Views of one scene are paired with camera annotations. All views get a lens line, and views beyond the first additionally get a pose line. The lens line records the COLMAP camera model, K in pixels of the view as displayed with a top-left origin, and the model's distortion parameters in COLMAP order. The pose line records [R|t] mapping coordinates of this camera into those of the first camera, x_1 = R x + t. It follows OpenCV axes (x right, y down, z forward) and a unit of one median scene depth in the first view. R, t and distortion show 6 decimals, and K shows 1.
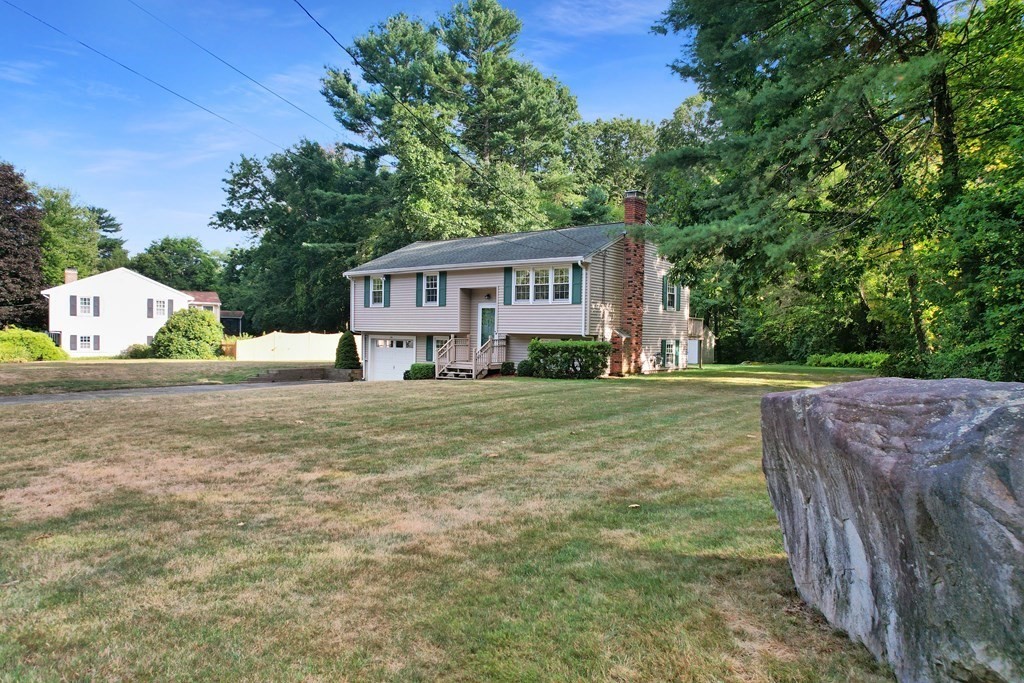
lens RADIAL K [[637.9, 0, 512.0], [0, 637.9, 341.5], [0, 0, 1]] dist [-0.002687, -0.000786]
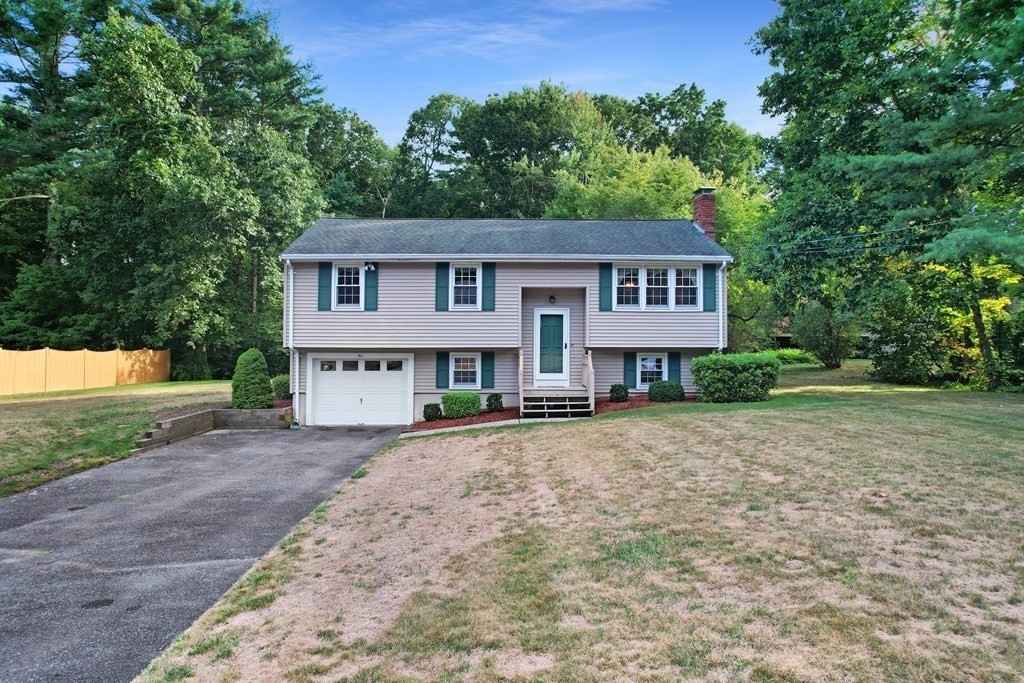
lens RADIAL K [[637.9, 0, 512.0], [0, 637.9, 341.5], [0, 0, 1]] dist [-0.002687, -0.000786]
pose [[0.791975, -0.012305, 0.610429, -0.532352], [0.020387, 0.999772, -0.006296, -0.015840], [-0.610213, 0.017431, 0.792046, 0.416458]]
